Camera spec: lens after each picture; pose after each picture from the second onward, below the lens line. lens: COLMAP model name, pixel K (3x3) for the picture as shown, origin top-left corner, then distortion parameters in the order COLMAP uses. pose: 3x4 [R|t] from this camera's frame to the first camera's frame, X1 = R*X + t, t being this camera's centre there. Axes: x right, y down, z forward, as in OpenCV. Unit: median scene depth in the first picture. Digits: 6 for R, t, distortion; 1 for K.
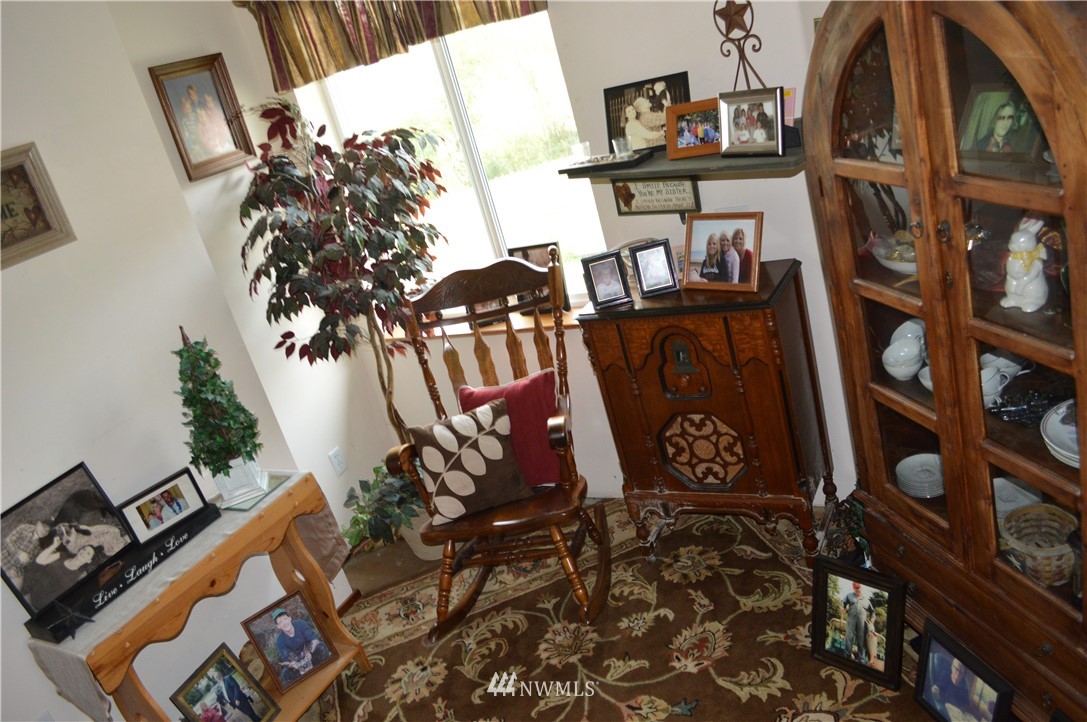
lens RADIAL K [[864.8, 0, 543.5], [0, 864.8, 361.0], [0, 0, 1]] dist [-0.083927, 0.010367]
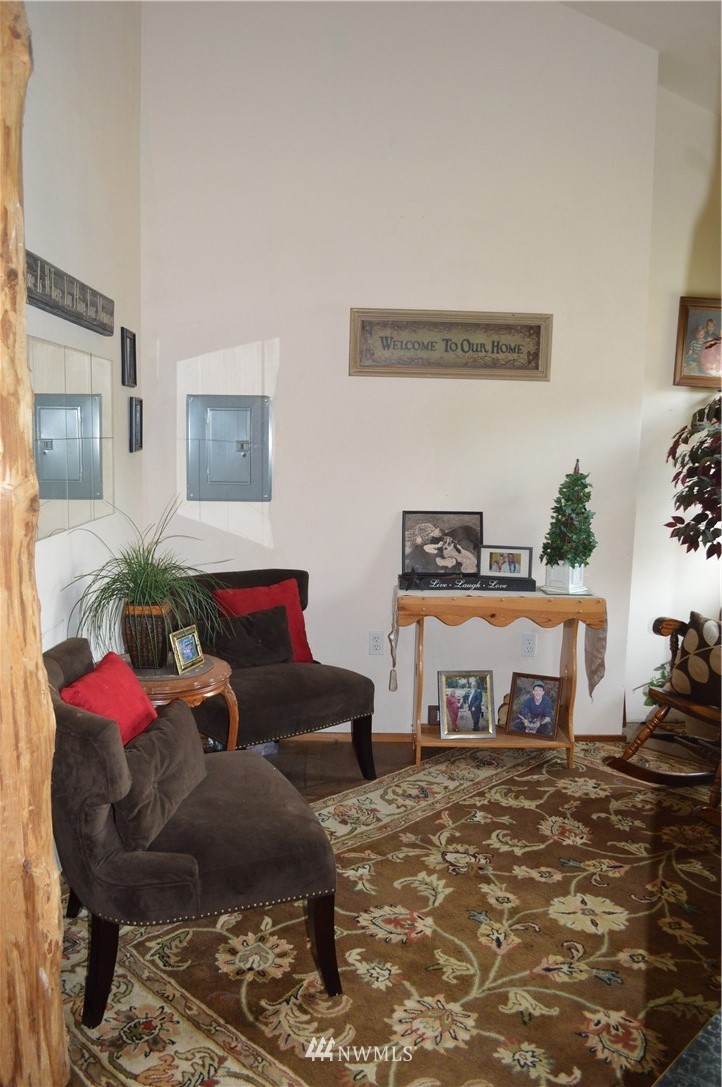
lens RADIAL K [[864.8, 0, 361.0], [0, 864.8, 543.5], [0, 0, 1]] dist [-0.083927, 0.010367]
pose [[0.464685, 0.377513, -0.800970, 0.619021], [-0.463274, 0.874534, 0.143416, 0.044874], [0.754616, 0.304425, 0.581274, -0.064893]]
